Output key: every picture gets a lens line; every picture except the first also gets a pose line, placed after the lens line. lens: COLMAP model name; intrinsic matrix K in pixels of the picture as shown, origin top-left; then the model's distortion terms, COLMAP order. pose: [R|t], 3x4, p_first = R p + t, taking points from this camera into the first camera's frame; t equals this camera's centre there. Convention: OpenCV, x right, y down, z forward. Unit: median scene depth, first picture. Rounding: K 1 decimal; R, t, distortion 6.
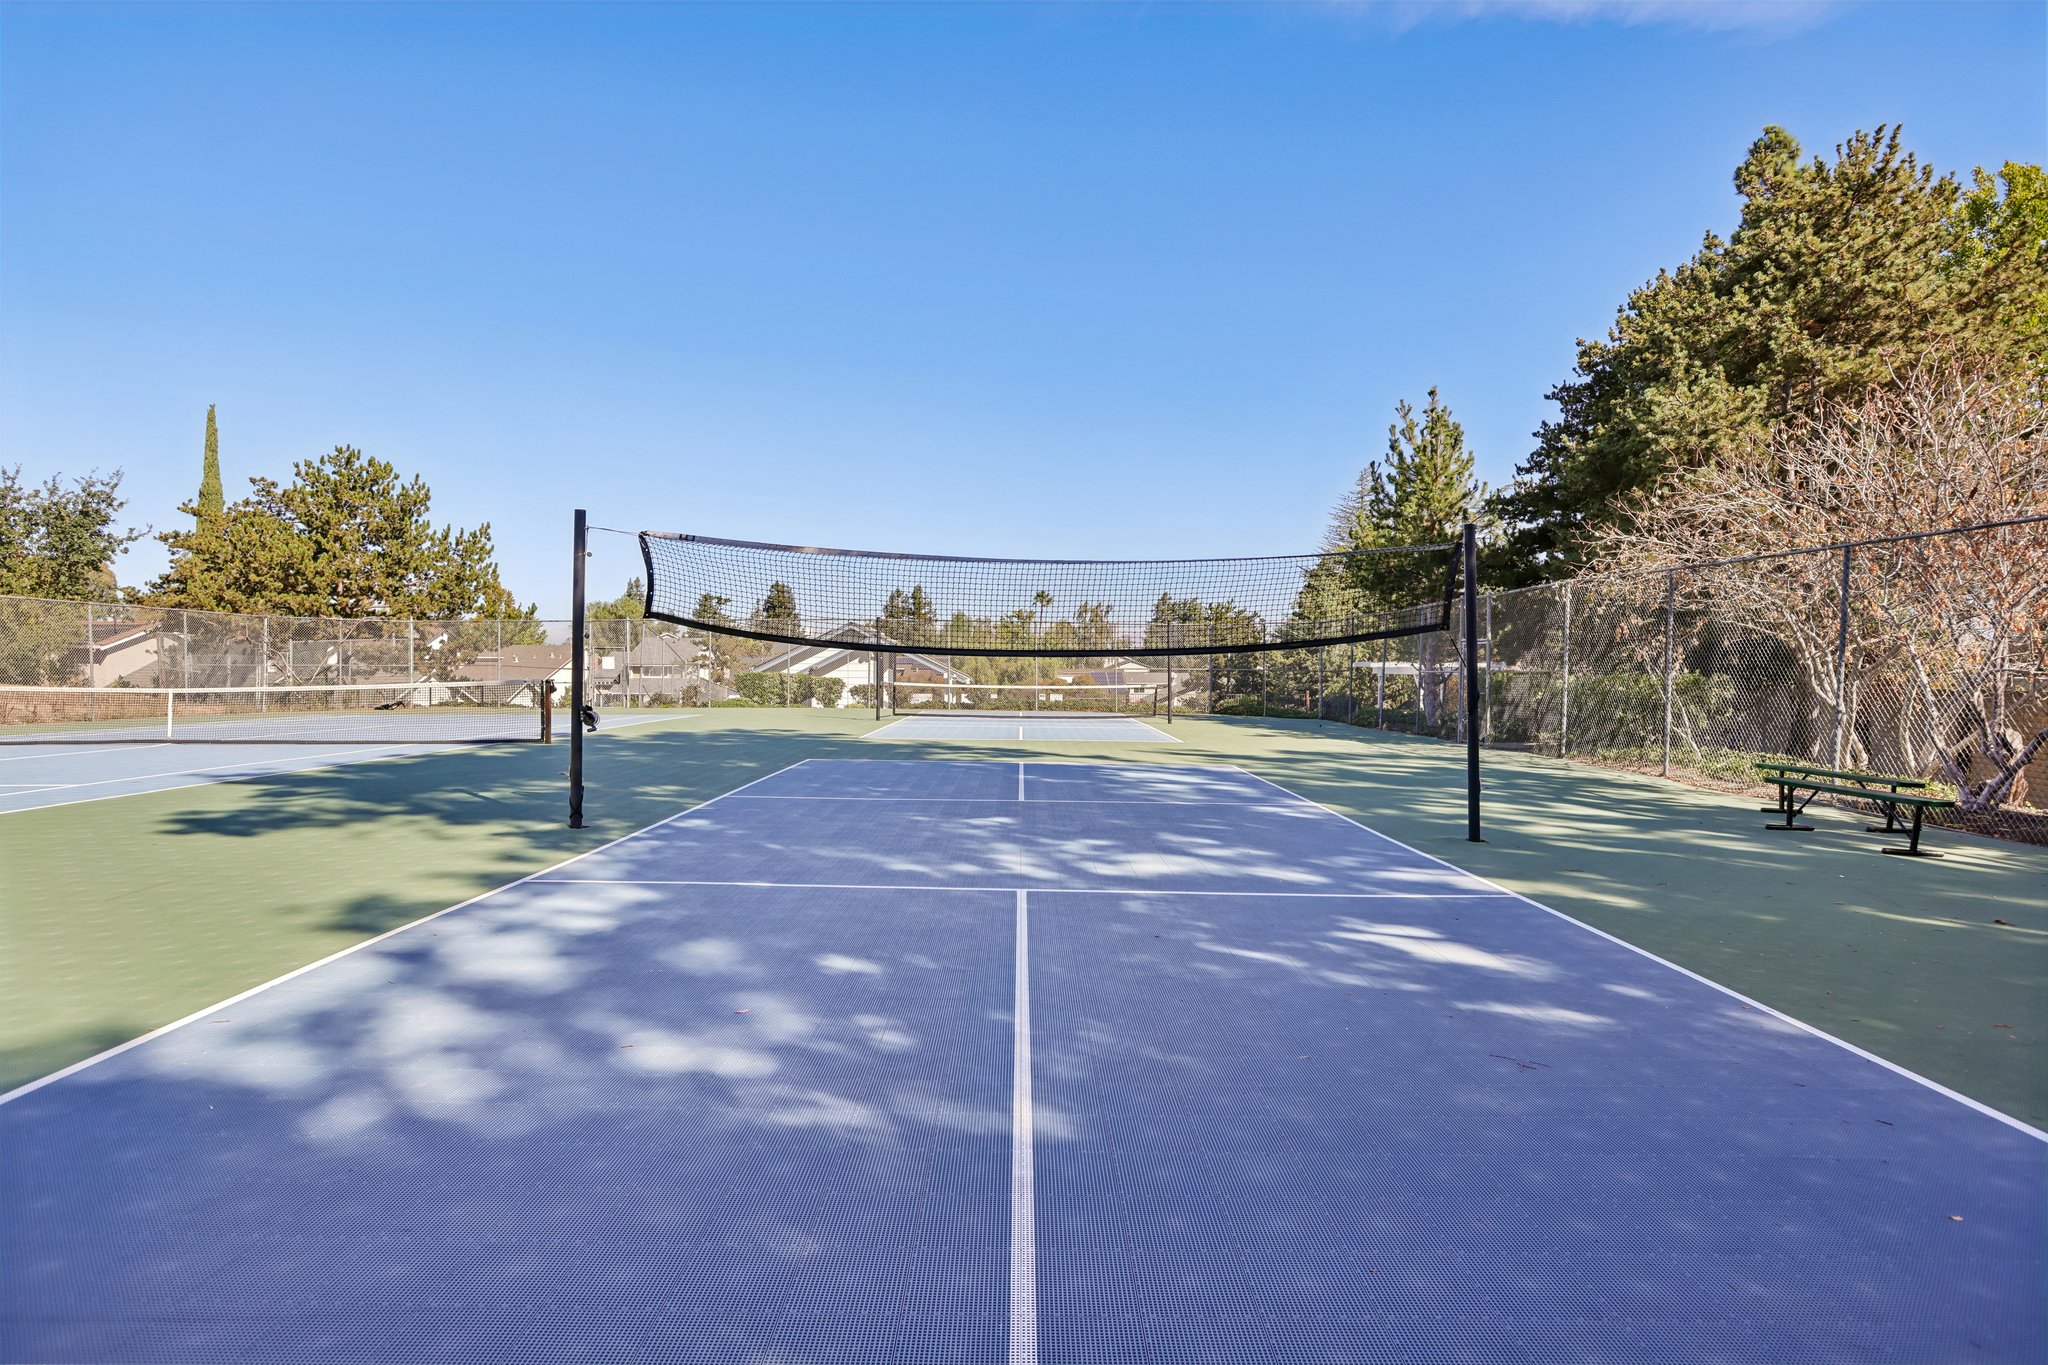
lens RADIAL K [[1093.4, 0, 1029.1], [0, 1093.4, 676.3], [0, 0, 1]] dist [-0.004962, 0.007541]
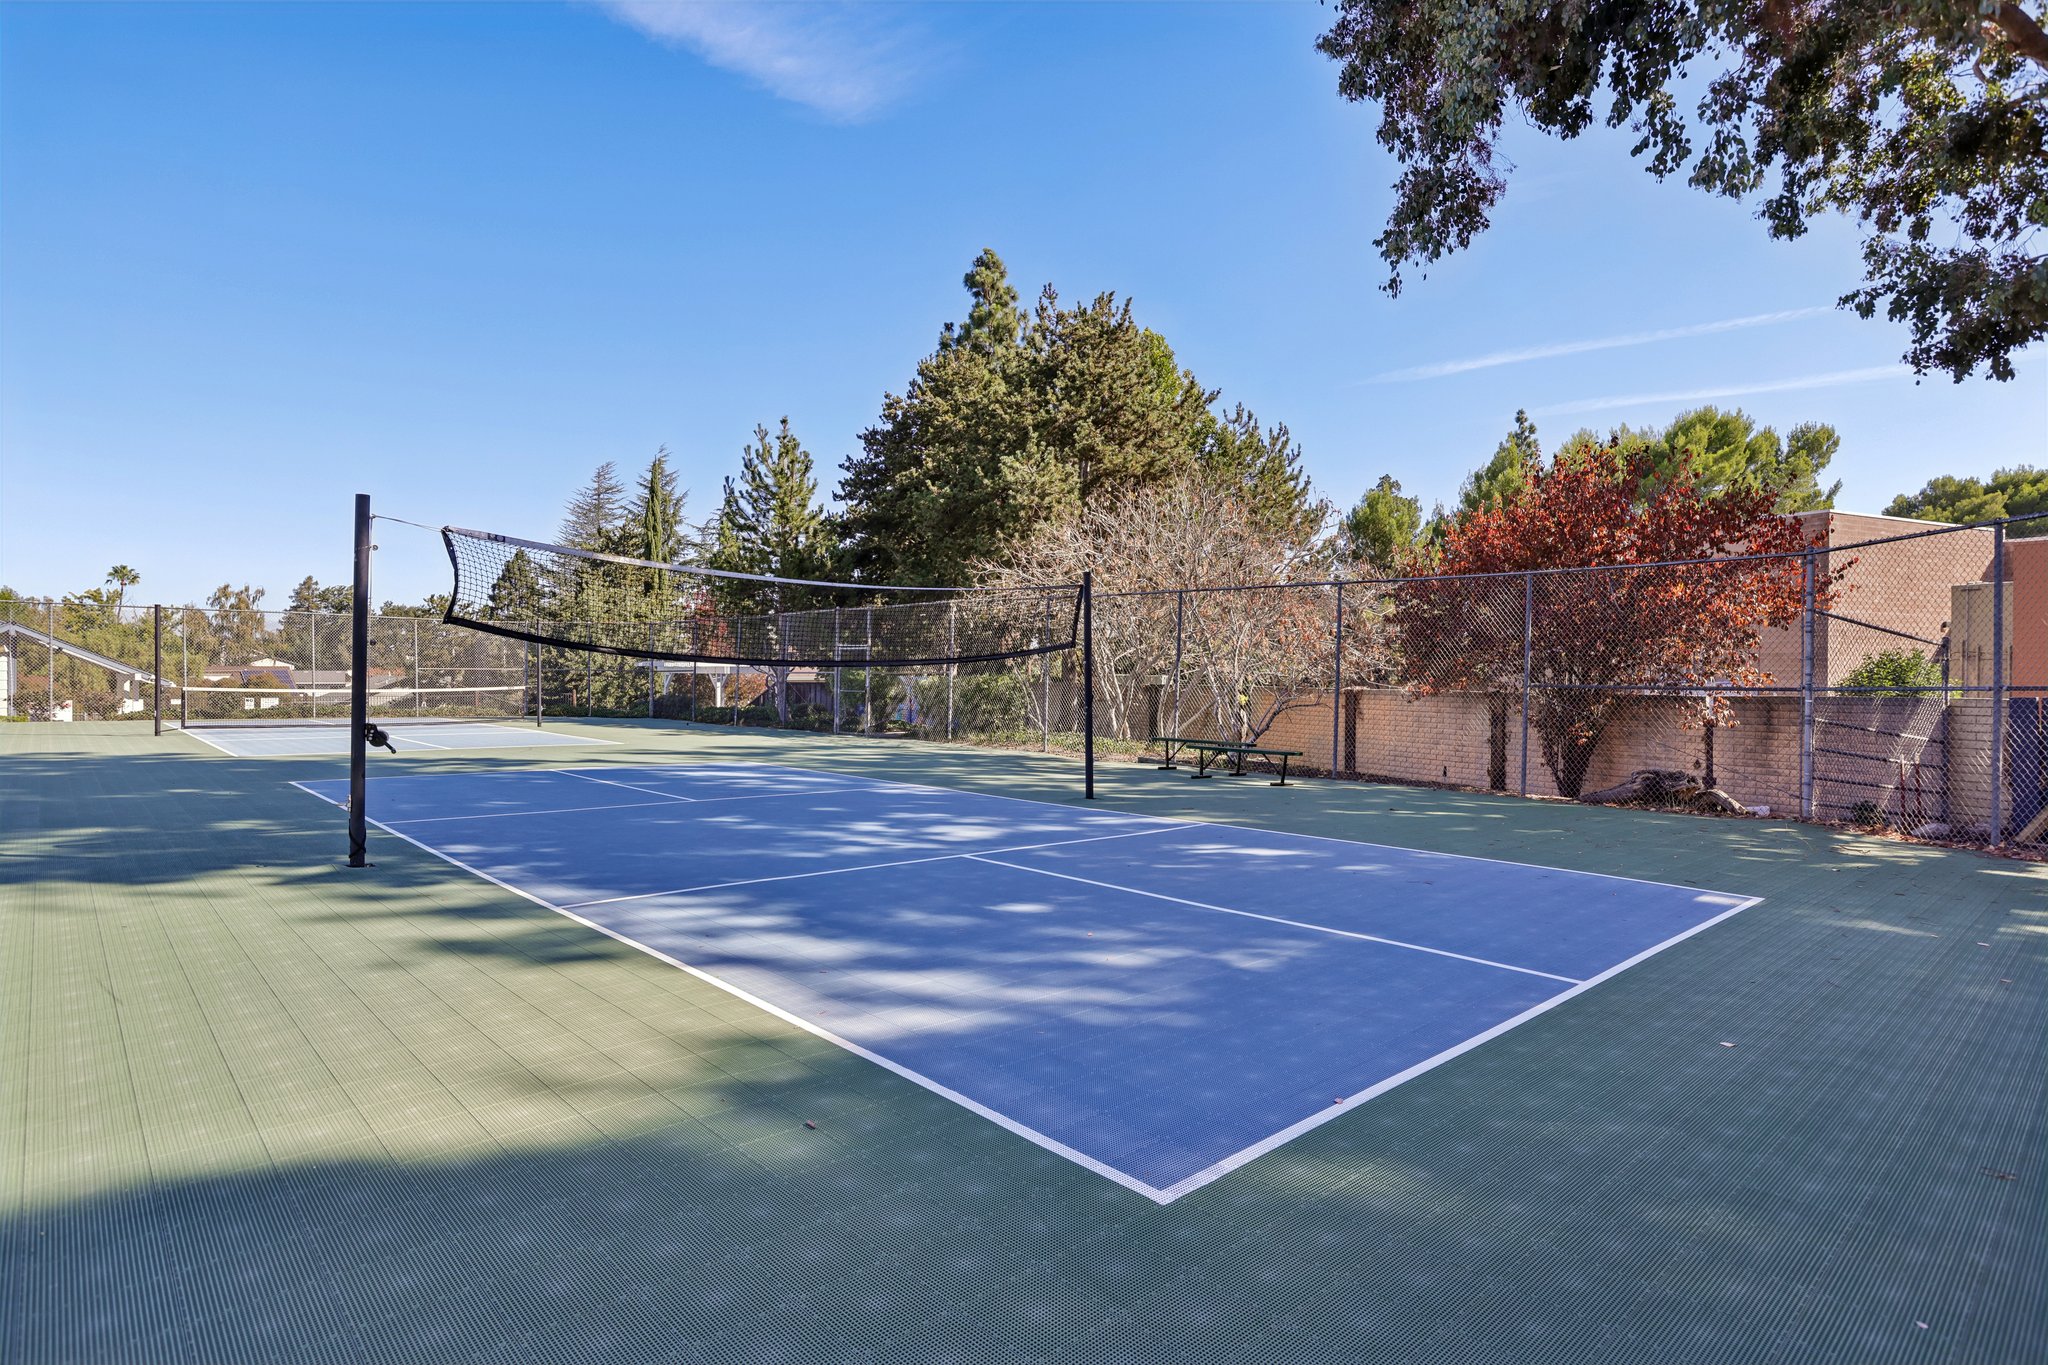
lens RADIAL K [[1093.4, 0, 1024.8], [0, 1093.4, 679.1], [0, 0, 1]] dist [-0.004962, 0.007541]
pose [[0.752309, -0.006386, 0.658779, -0.130920], [0.003257, 0.999977, 0.005974, -0.002379], [-0.658802, -0.002349, 0.752313, 0.001801]]
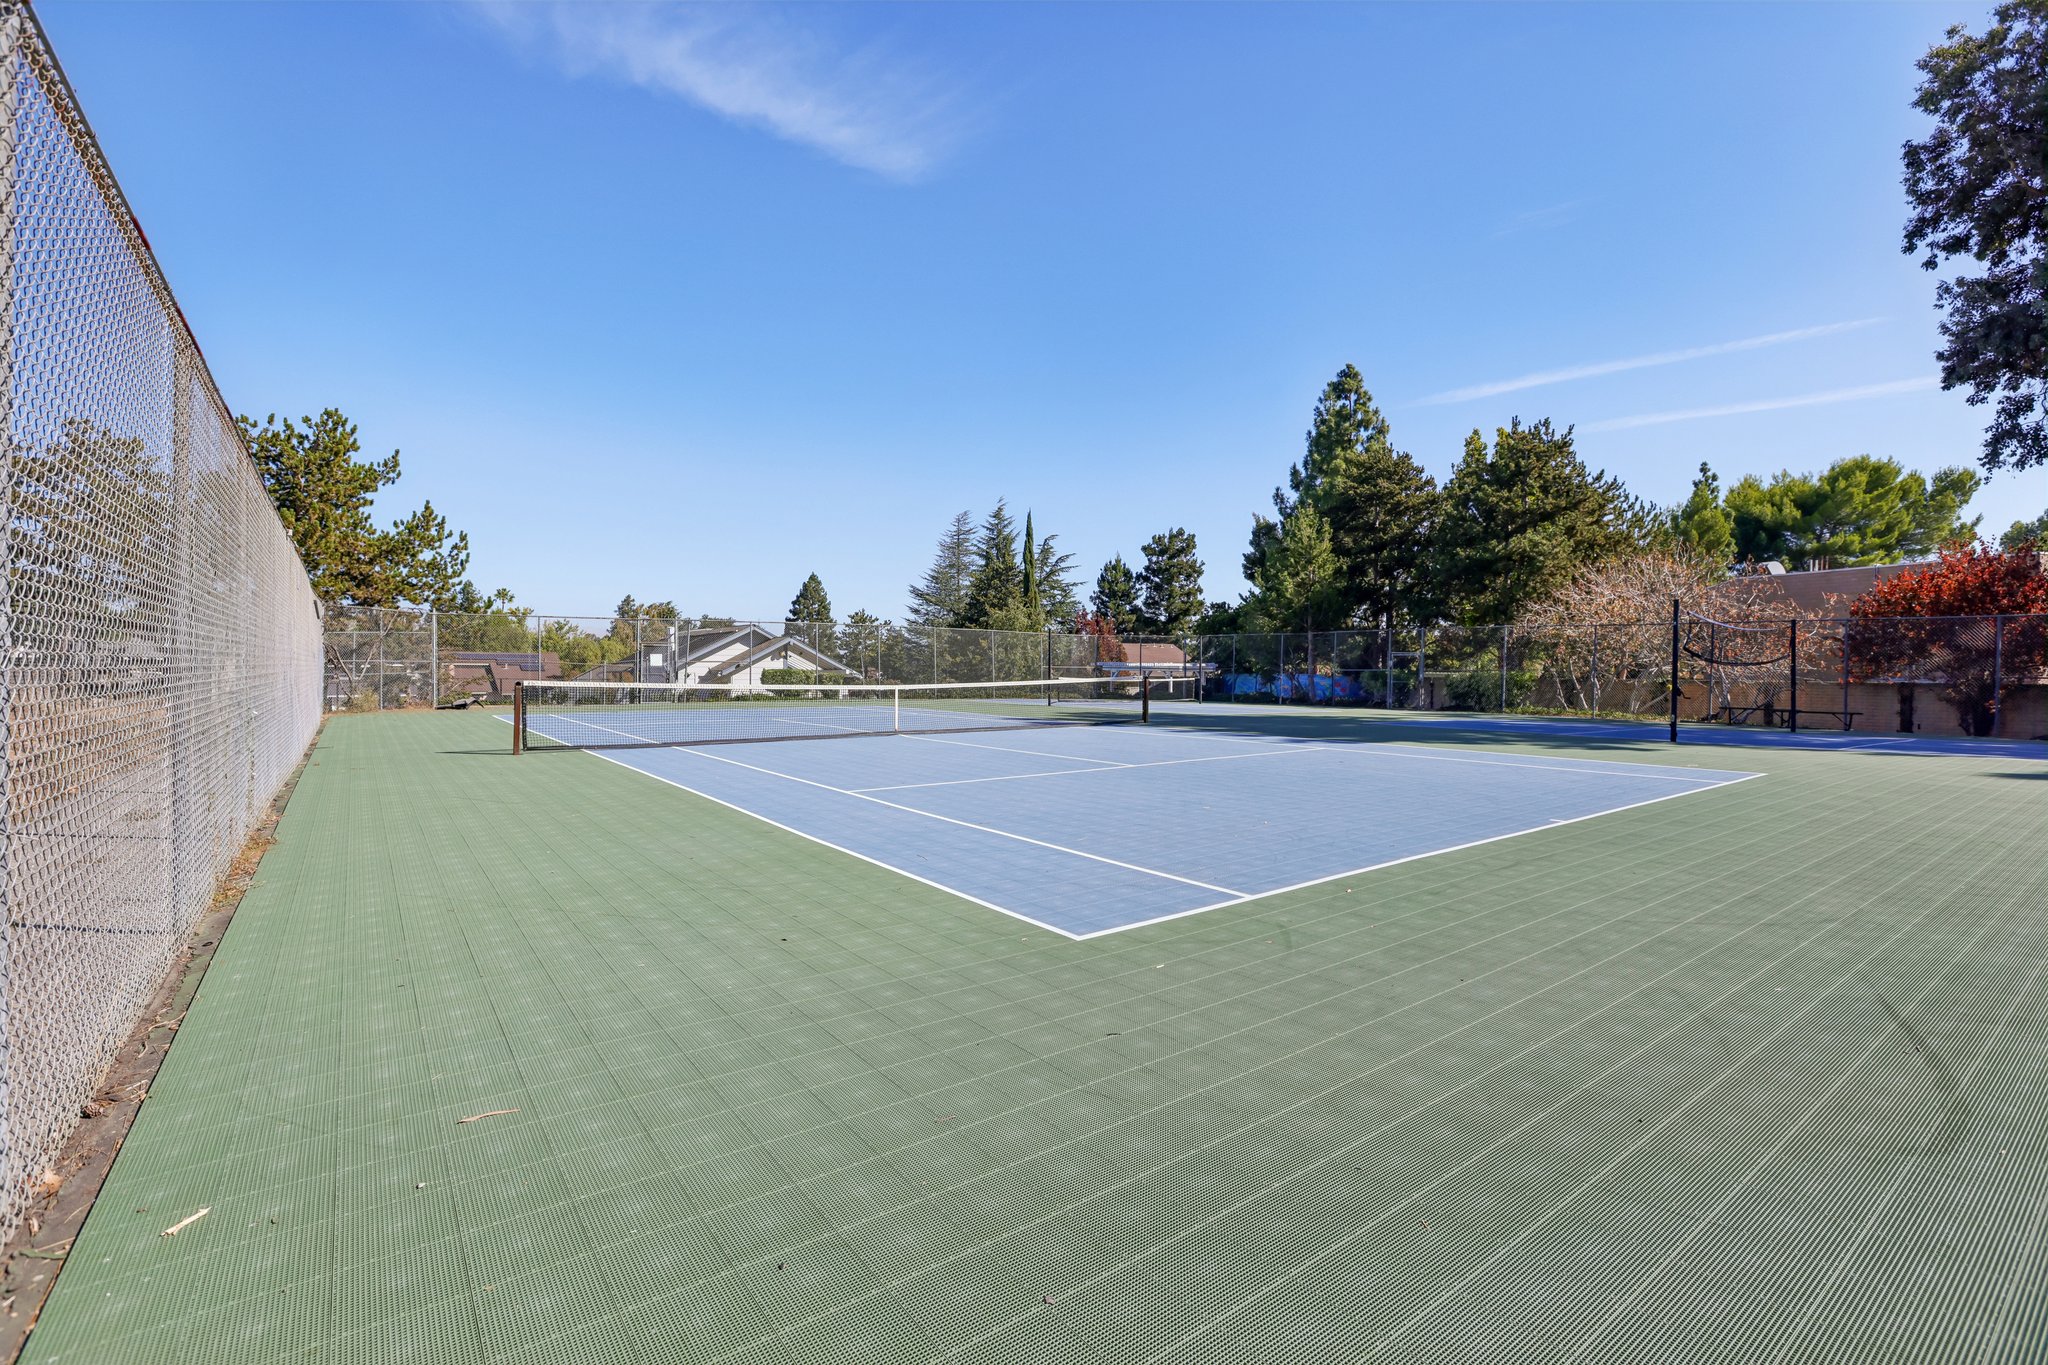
lens RADIAL K [[955.6, 0, 1033.5], [0, 955.6, 681.7], [0, 0, 1]] dist [0.003088, 0.005727]
pose [[0.805845, -0.006619, 0.592090, -0.621856], [0.000426, 0.999944, 0.010599, -0.001565], [-0.592127, -0.008289, 0.805802, 0.043039]]
